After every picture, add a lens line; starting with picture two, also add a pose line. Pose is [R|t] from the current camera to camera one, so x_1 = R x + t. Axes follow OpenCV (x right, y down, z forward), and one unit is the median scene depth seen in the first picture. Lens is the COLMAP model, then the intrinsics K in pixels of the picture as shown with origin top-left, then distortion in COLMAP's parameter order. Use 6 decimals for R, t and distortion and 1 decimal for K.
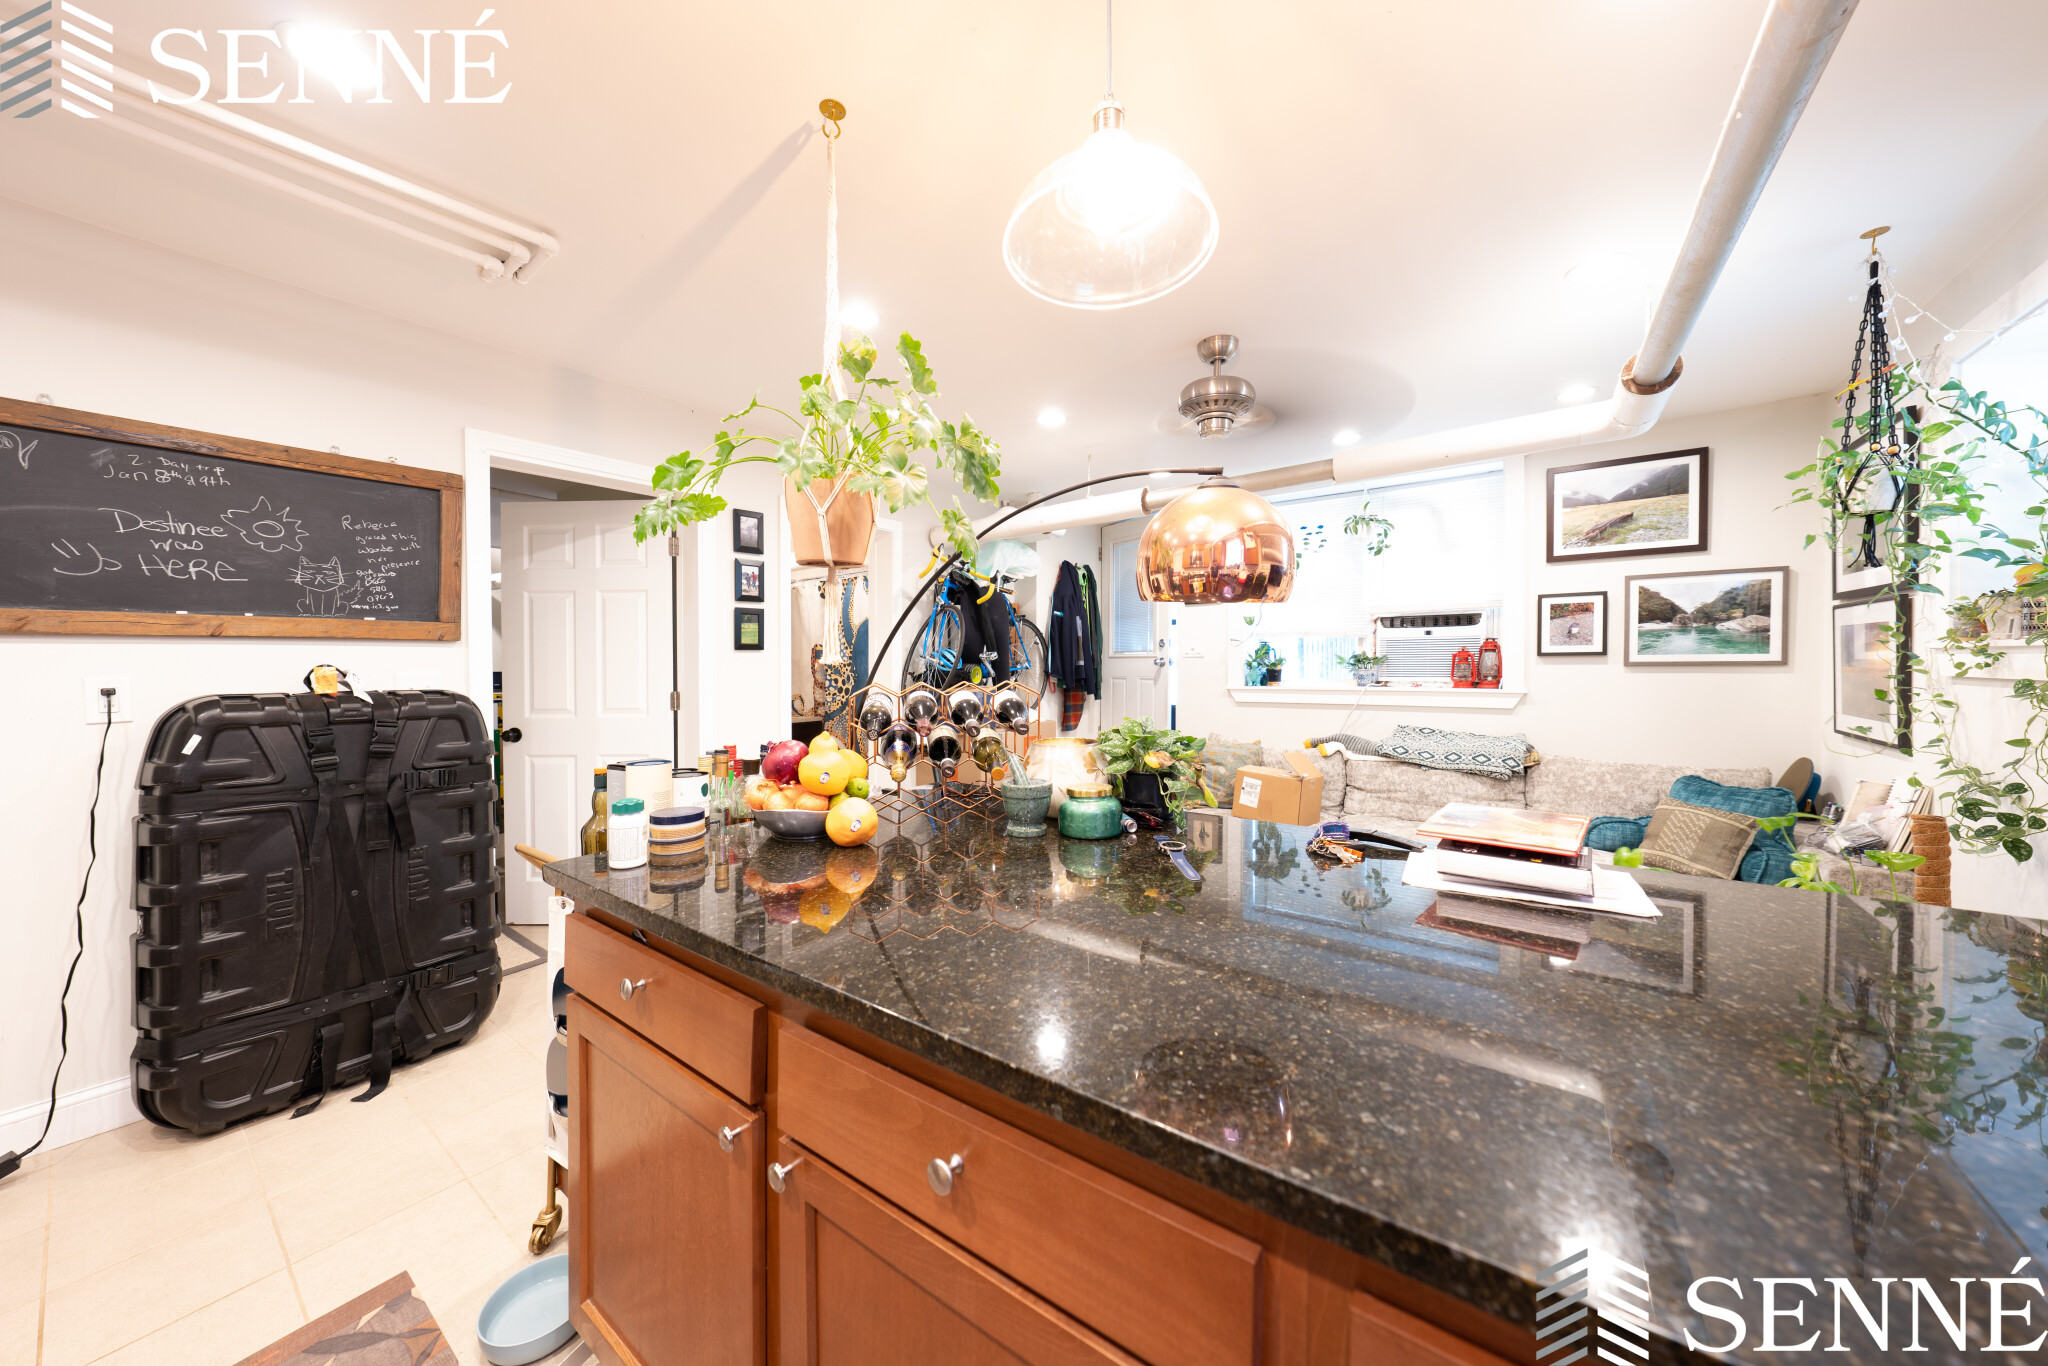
lens RADIAL K [[679.0, 0, 1025.0], [0, 679.0, 685.7], [0, 0, 1]] dist [0.000949, 0.000033]
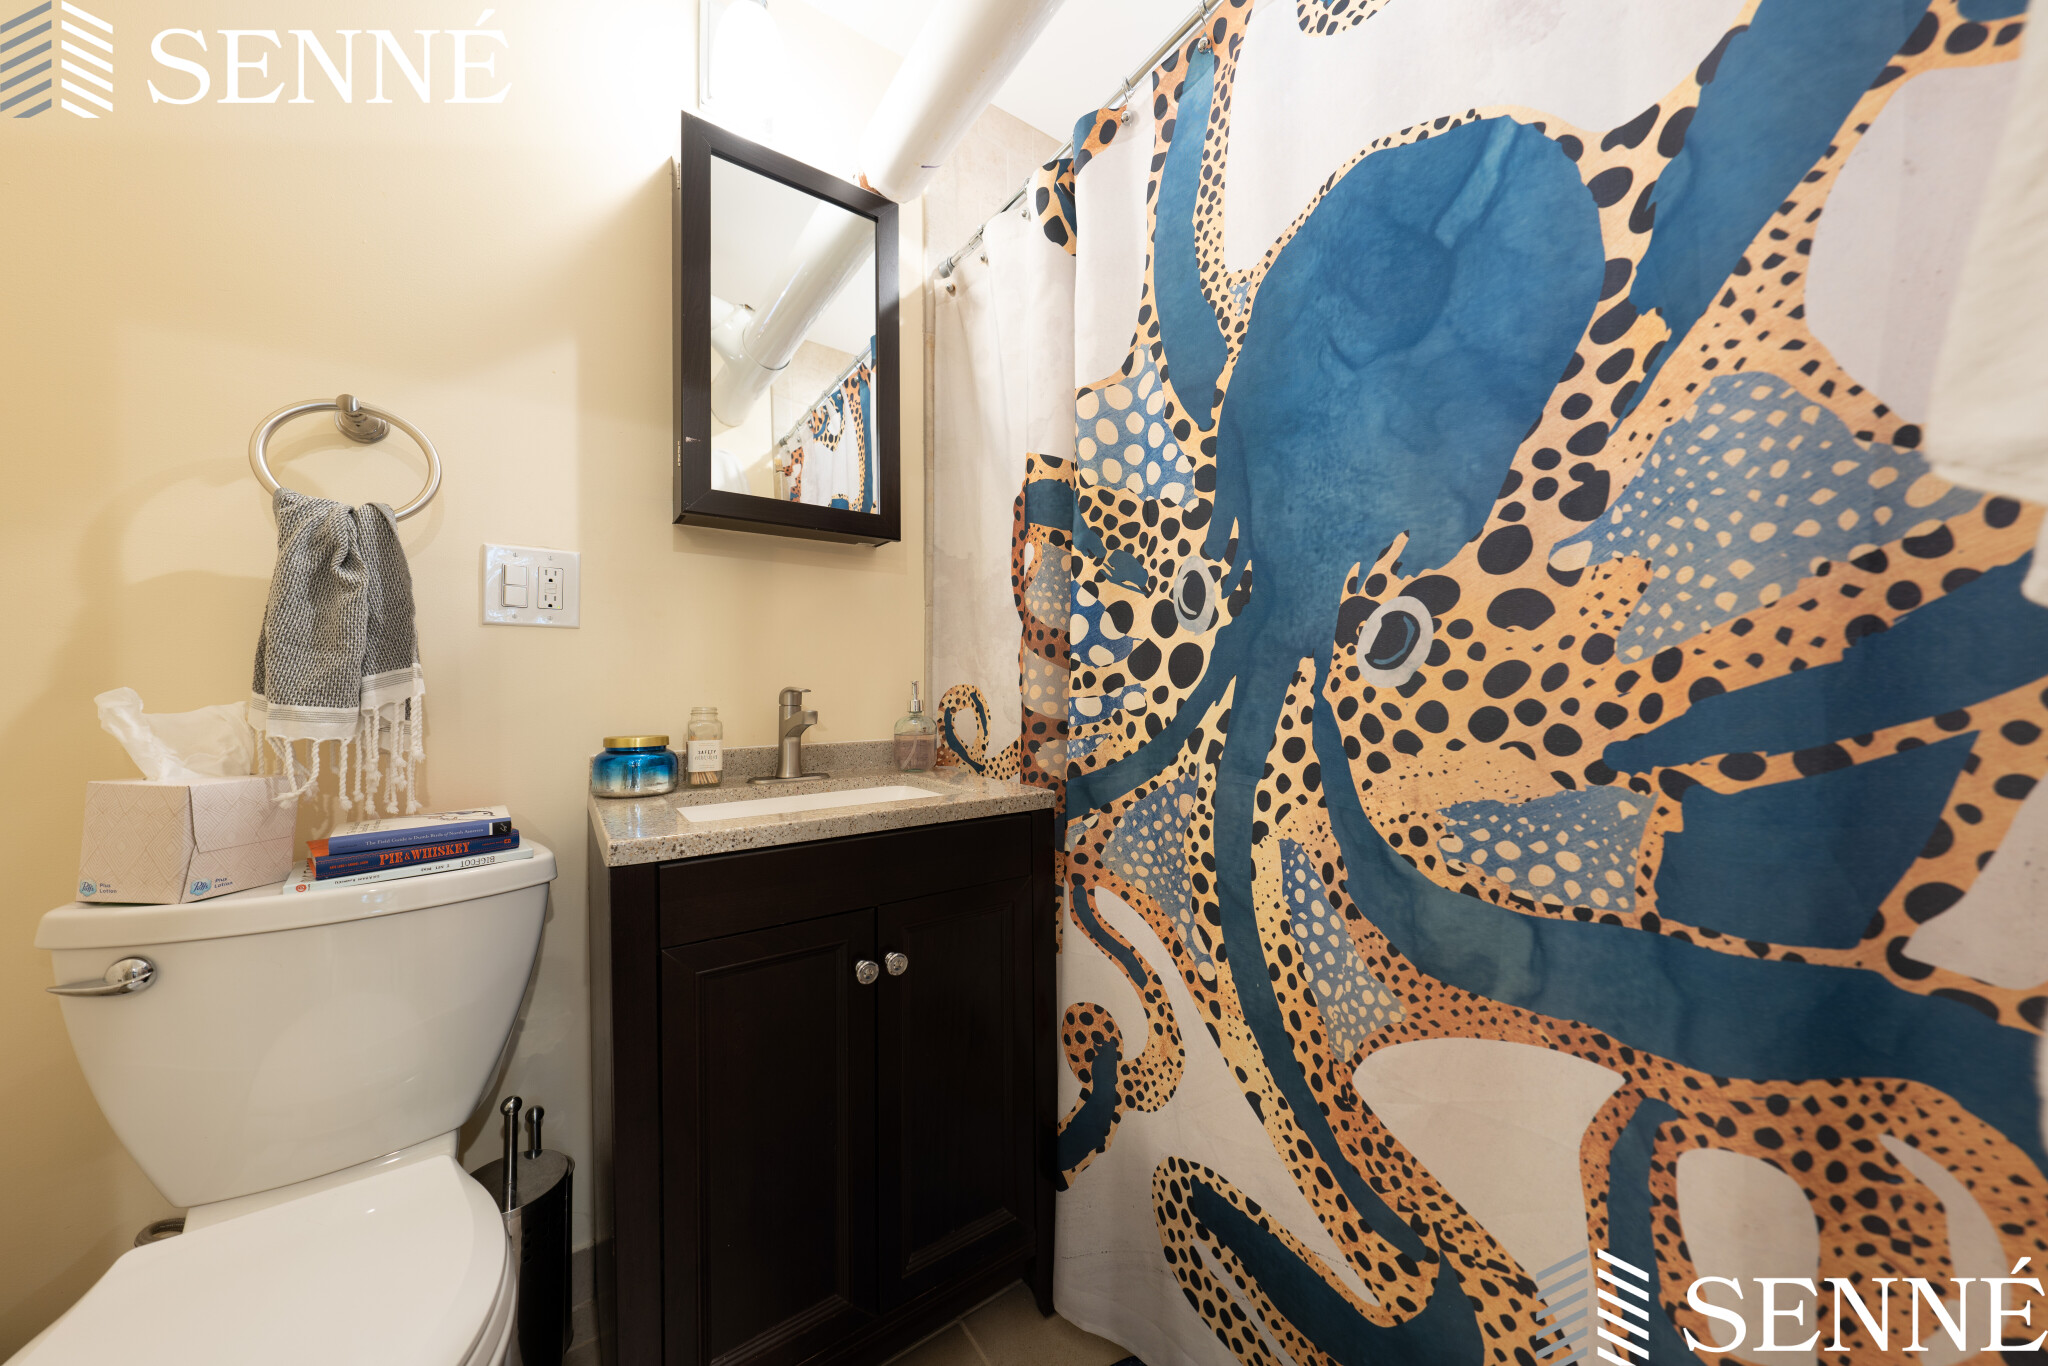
lens RADIAL K [[679.0, 0, 1024.6], [0, 679.0, 685.4], [0, 0, 1]] dist [0.000949, 0.000033]
pose [[0.943153, -0.000359, -0.332359, -0.238612], [-0.001360, 0.999987, -0.004937, 0.014805], [0.332356, 0.005109, 0.943140, 0.800873]]
